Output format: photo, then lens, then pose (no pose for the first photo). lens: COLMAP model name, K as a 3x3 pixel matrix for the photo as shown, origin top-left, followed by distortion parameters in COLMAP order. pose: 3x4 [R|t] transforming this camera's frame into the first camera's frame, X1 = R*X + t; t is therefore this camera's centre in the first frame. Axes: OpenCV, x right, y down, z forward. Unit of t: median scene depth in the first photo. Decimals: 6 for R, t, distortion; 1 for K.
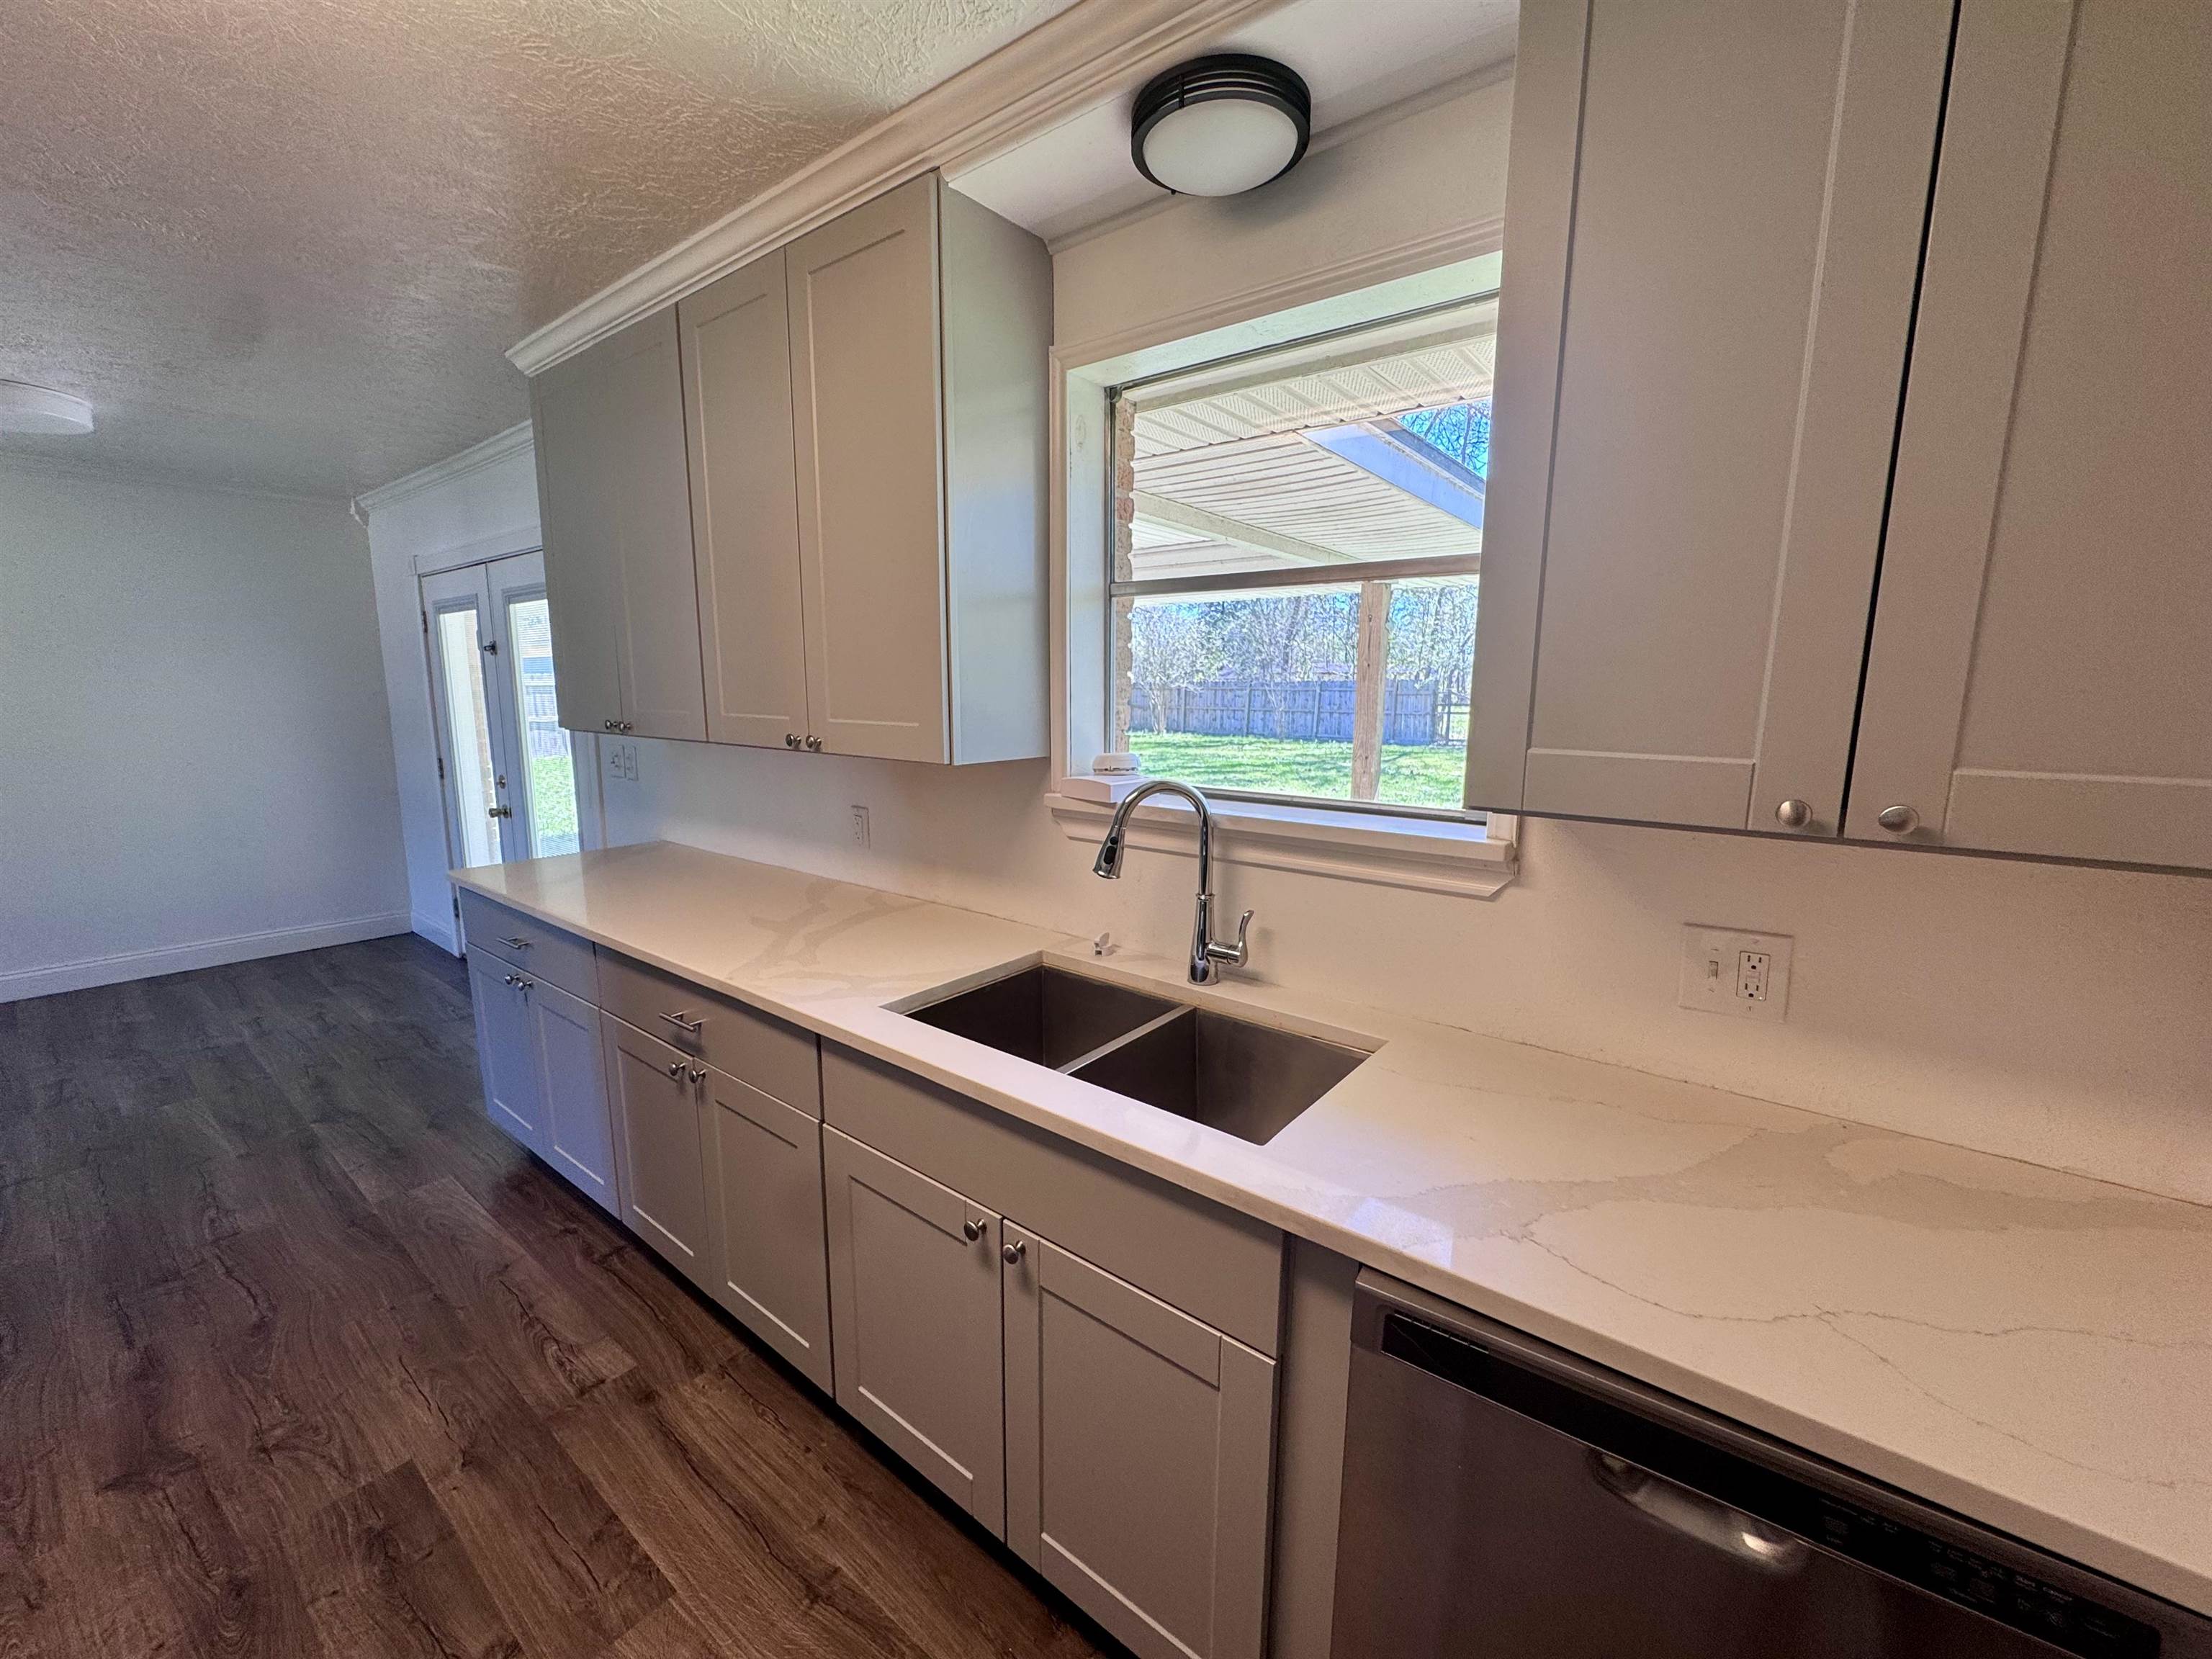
lens RADIAL K [[885.7, 0, 1103.6], [0, 885.7, 828.9], [0, 0, 1]] dist [-0.004327, 0.000538]
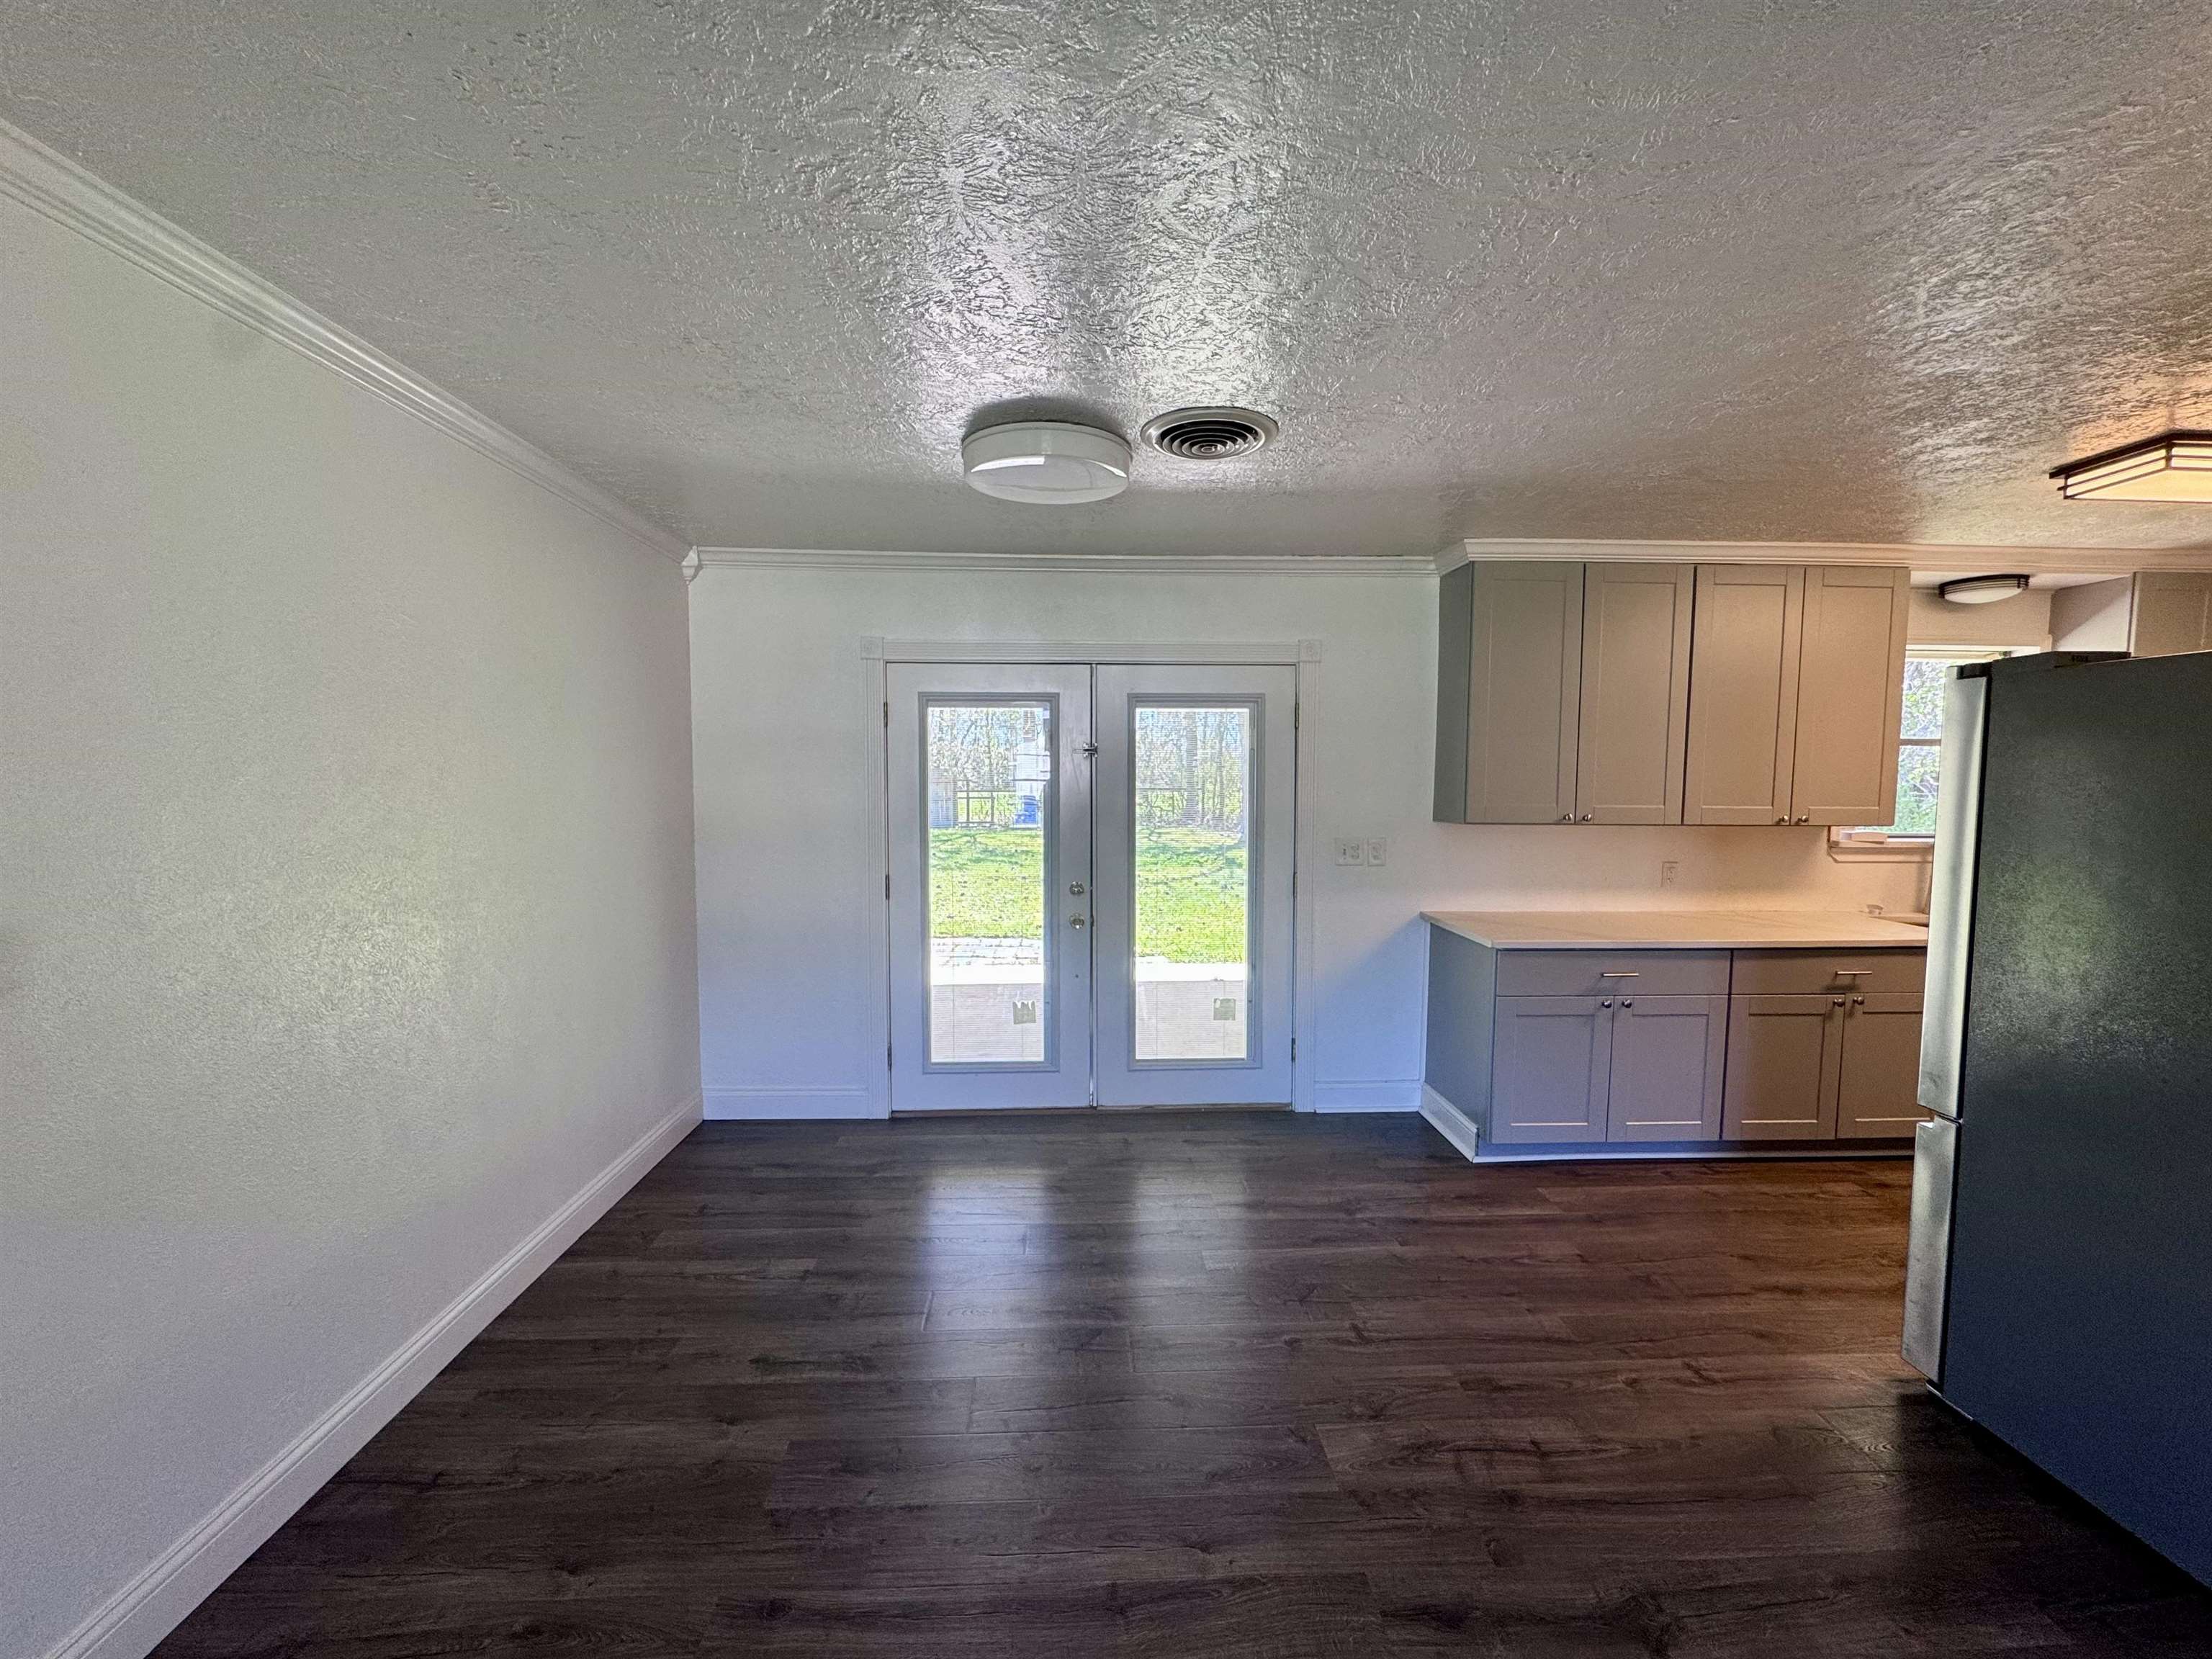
lens RADIAL K [[885.7, 0, 1103.6], [0, 885.7, 828.9], [0, 0, 1]] dist [-0.004327, 0.000538]
pose [[0.761282, -0.041179, 0.647112, -2.994527], [0.104874, 0.992661, -0.060208, -0.137260], [-0.639884, 0.113701, 0.760013, 0.606150]]
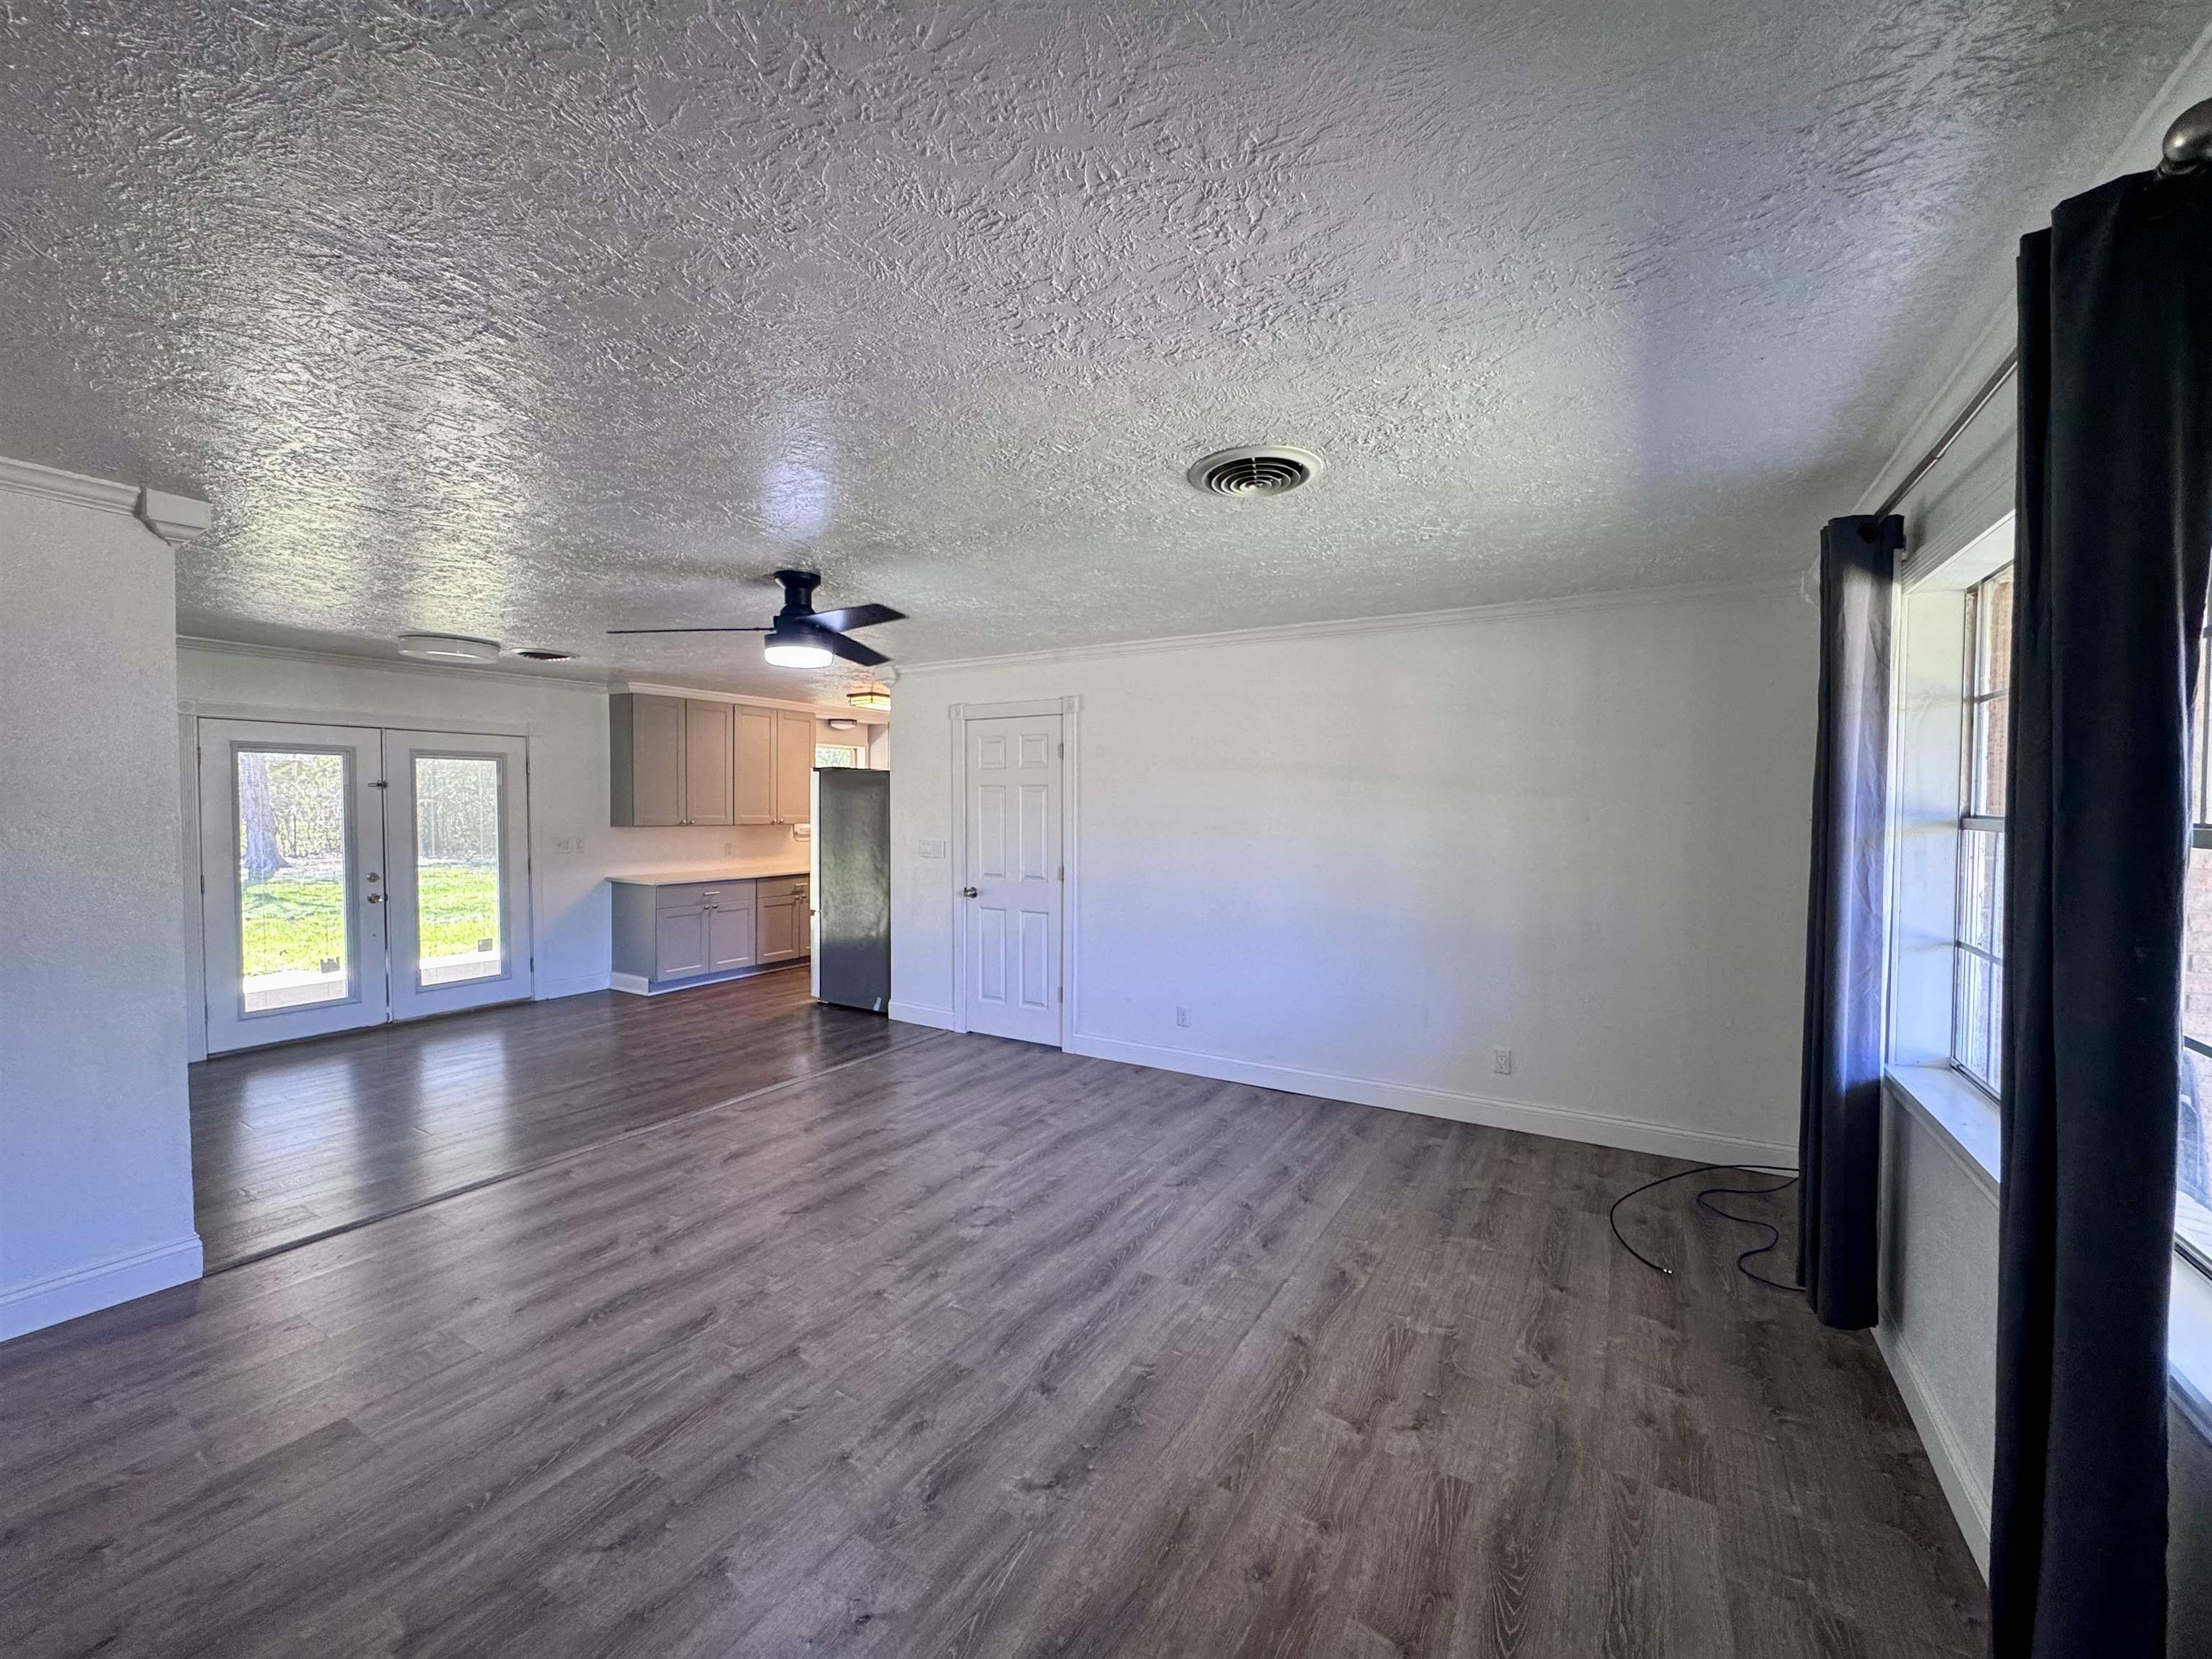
lens RADIAL K [[885.7, 0, 1103.6], [0, 885.7, 828.9], [0, 0, 1]] dist [-0.004327, 0.000538]
pose [[-0.125591, -0.035587, 0.991444, -5.267285], [0.153699, 0.986592, 0.054883, -0.066275], [-0.980104, 0.159276, -0.118438, 0.018859]]
